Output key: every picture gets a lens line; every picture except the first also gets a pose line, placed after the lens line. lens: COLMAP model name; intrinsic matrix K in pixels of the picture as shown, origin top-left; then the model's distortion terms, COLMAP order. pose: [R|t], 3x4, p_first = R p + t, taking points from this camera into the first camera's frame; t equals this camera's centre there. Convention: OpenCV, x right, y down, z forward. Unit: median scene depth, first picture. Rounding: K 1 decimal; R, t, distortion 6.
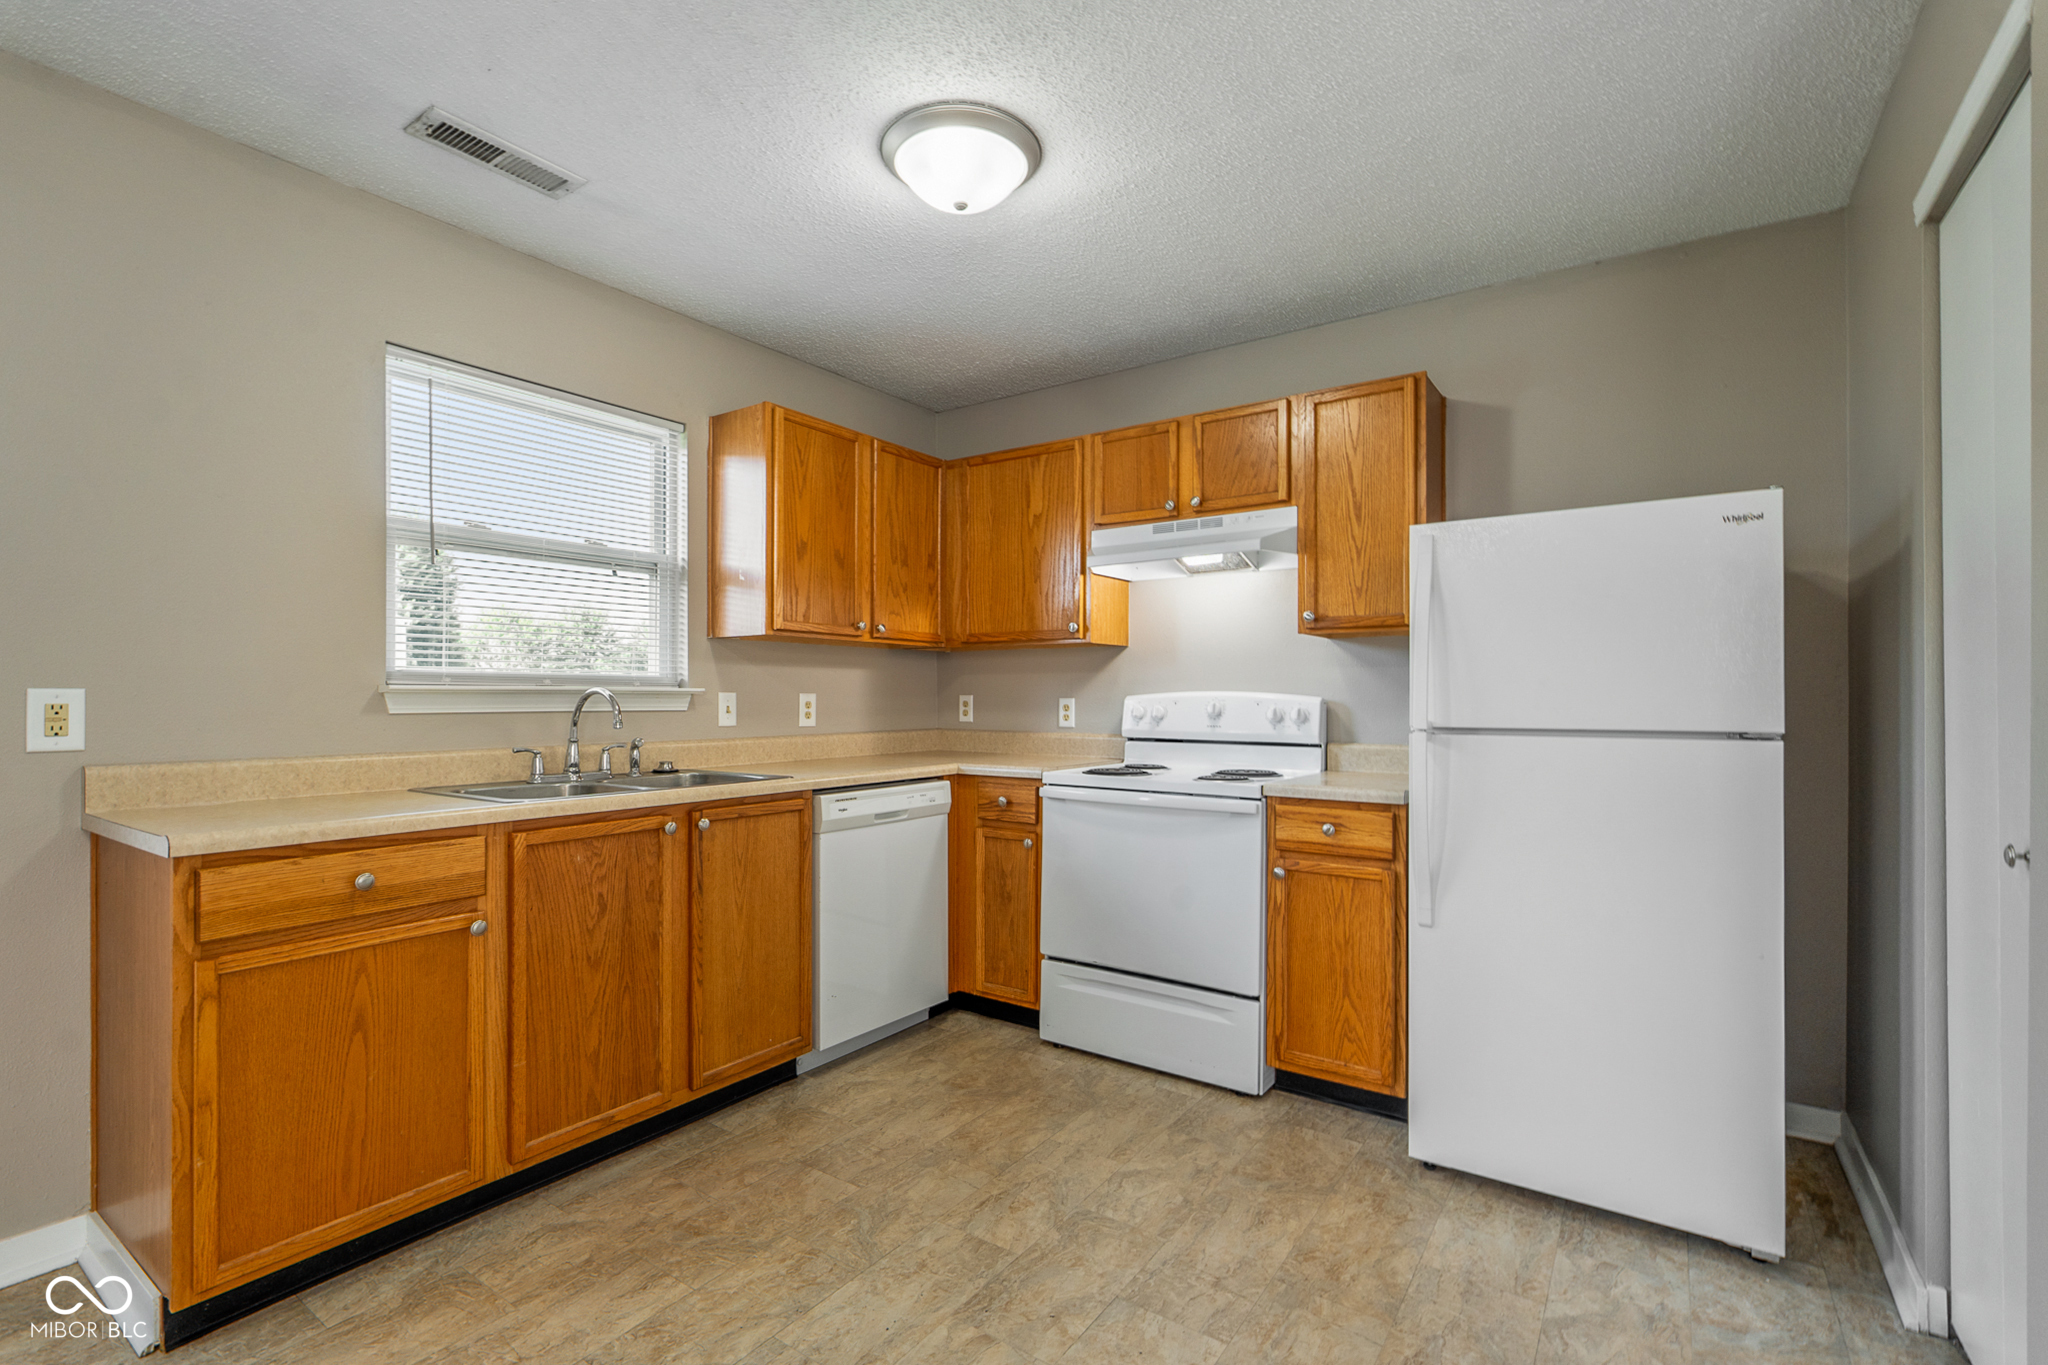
lens RADIAL K [[929.2, 0, 1031.9], [0, 929.2, 694.4], [0, 0, 1]] dist [0.000011, -0.000924]
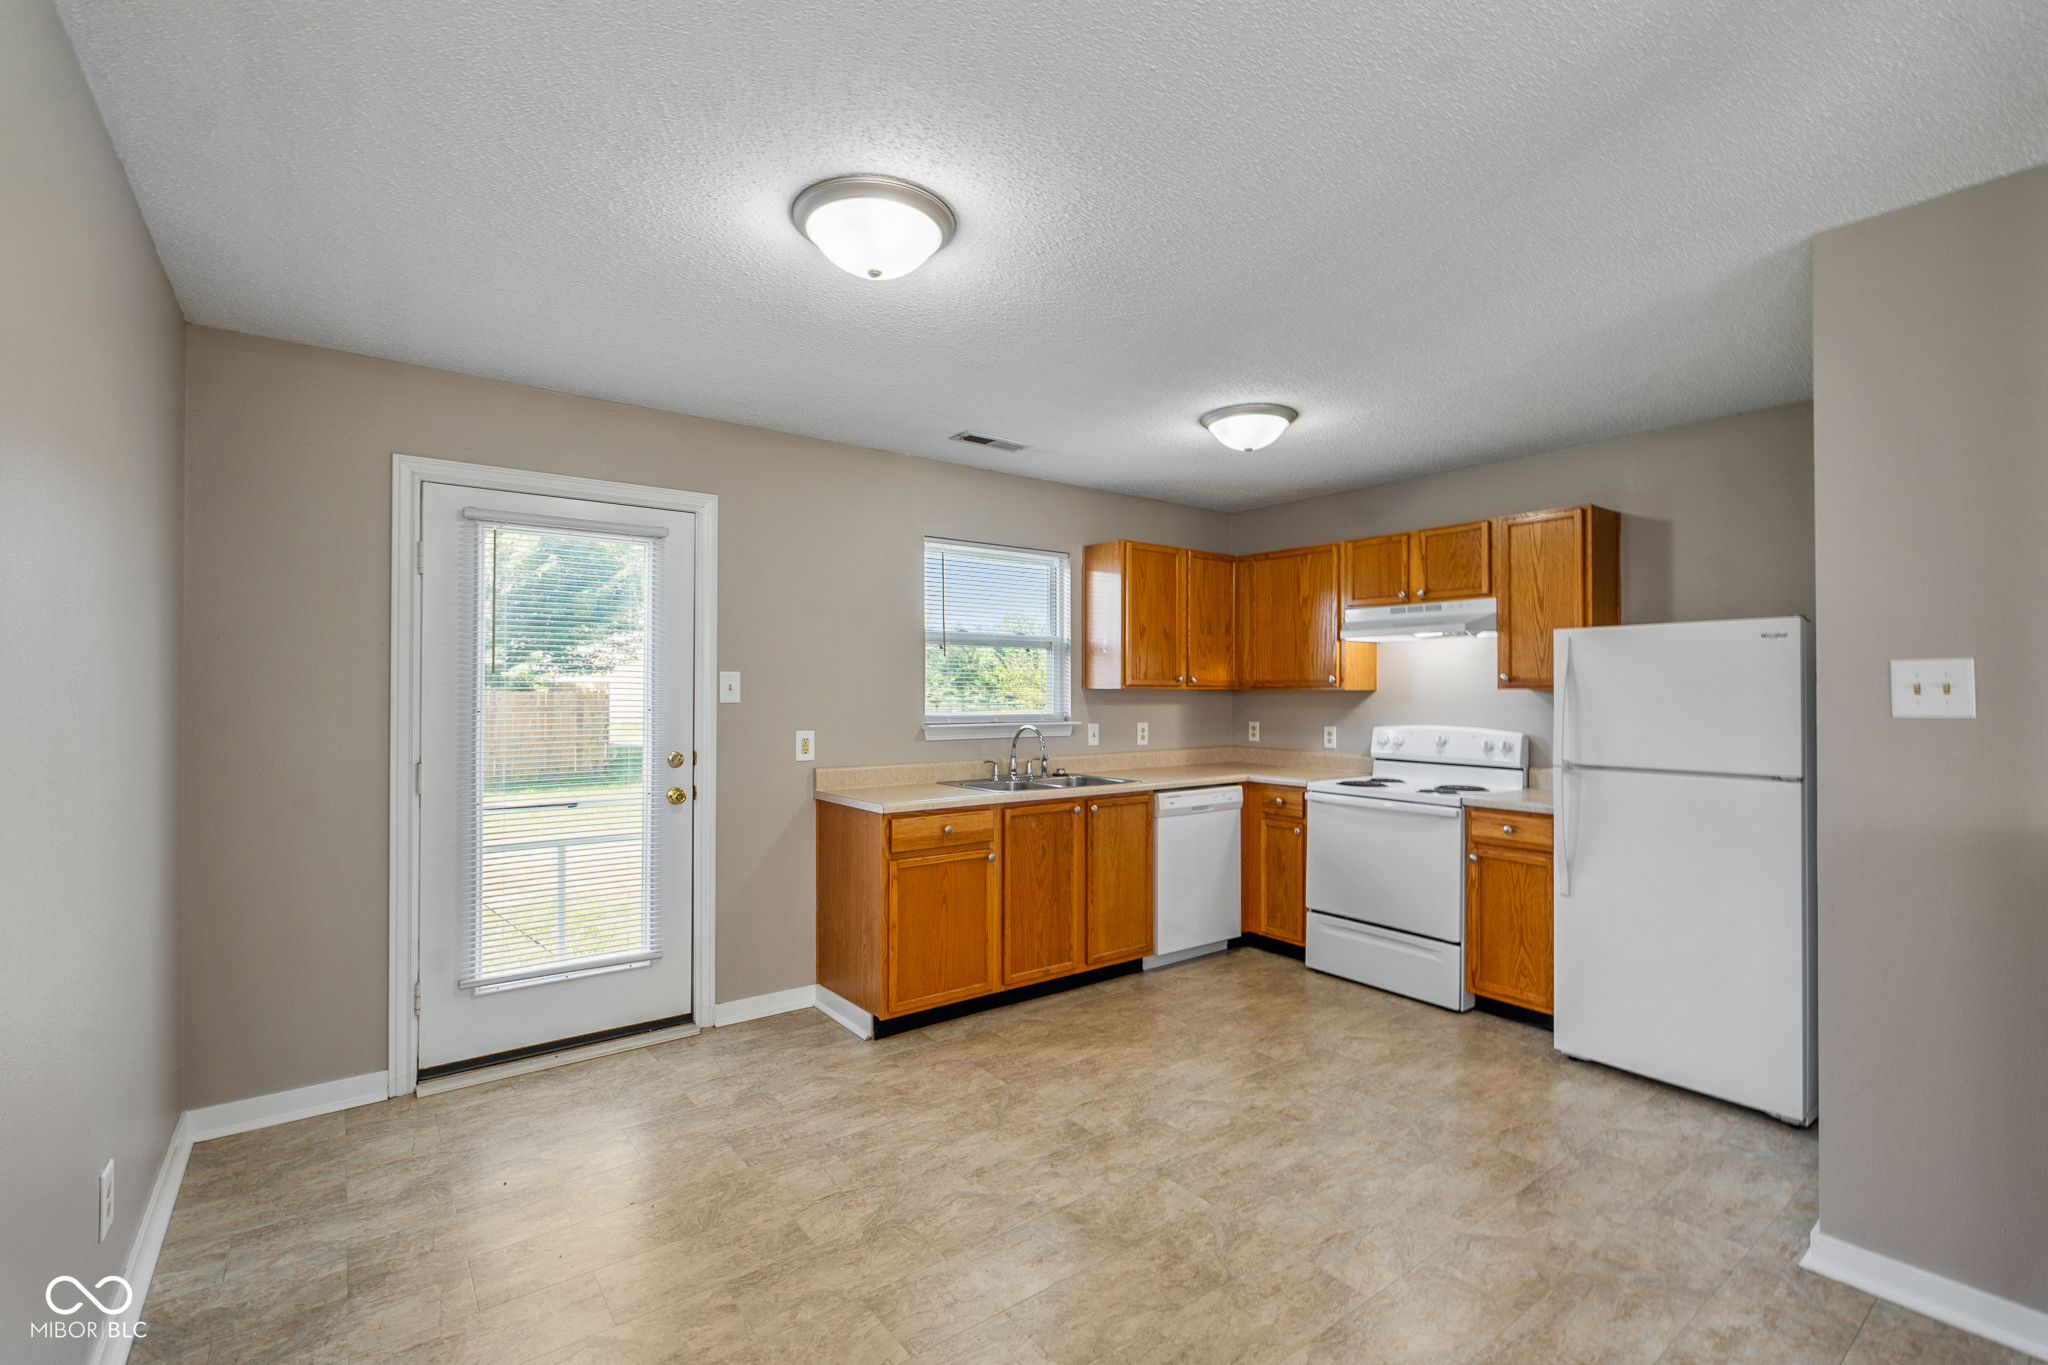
lens RADIAL K [[929.2, 0, 1023.8], [0, 929.2, 677.2], [0, 0, 1]] dist [0.000011, -0.000924]
pose [[0.950009, -0.002845, -0.312209, 0.052049], [-0.000491, 0.999944, -0.010605, -0.076174], [0.312221, 0.010228, 0.949954, -0.607417]]
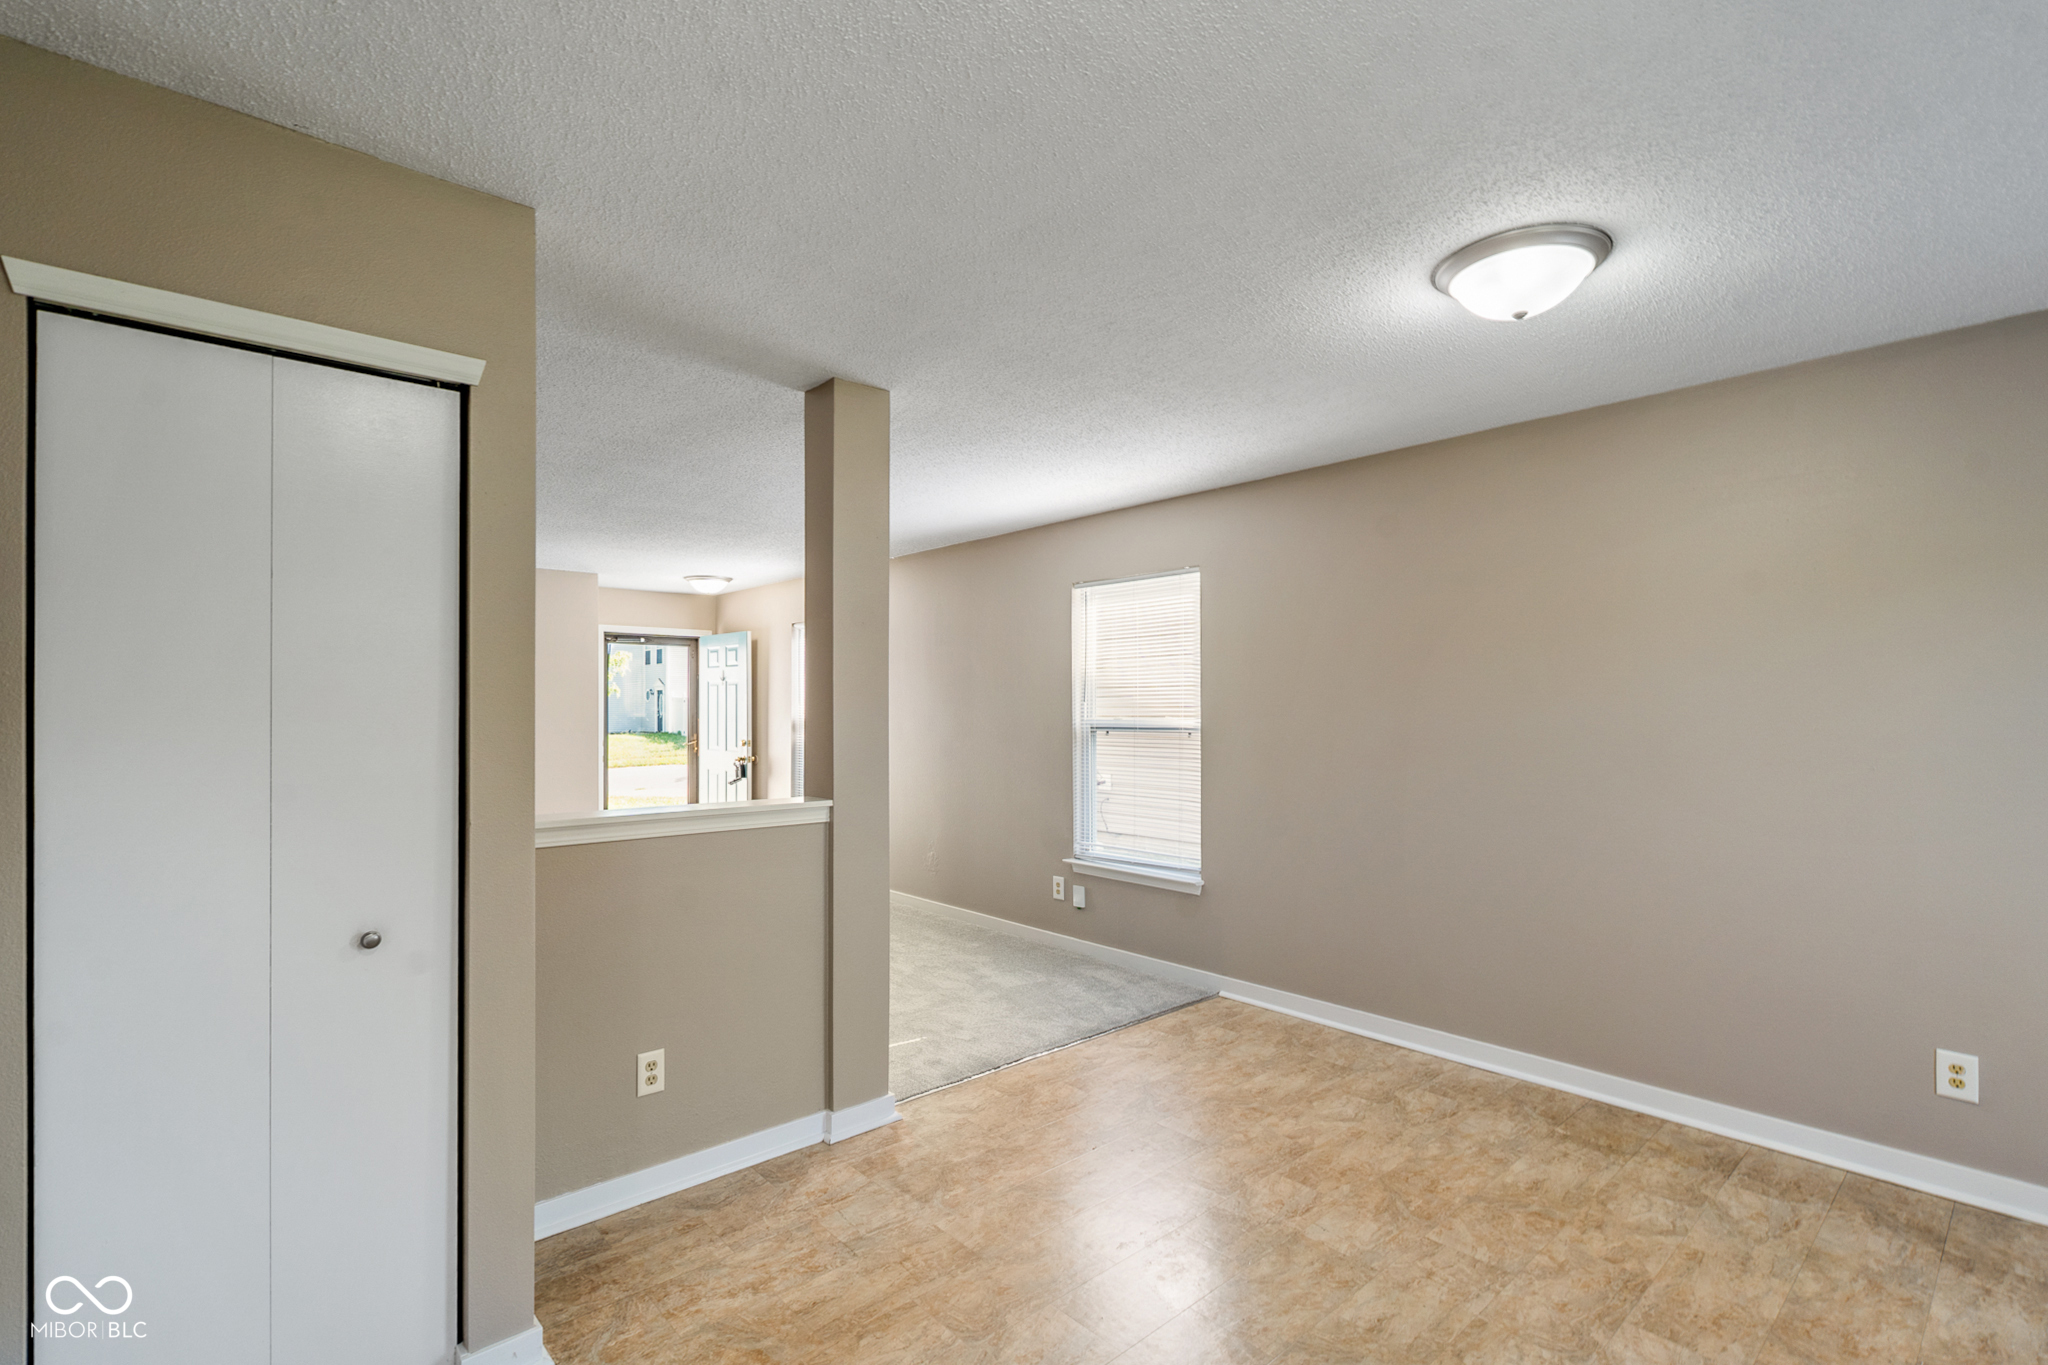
lens RADIAL K [[929.2, 0, 1029.9], [0, 929.2, 713.9], [0, 0, 1]] dist [0.000011, -0.000924]
pose [[-0.974346, -0.005772, 0.224980, -0.084509], [-0.004913, 0.999978, 0.004379, -0.085148], [-0.225001, 0.003161, -0.974353, 1.069435]]
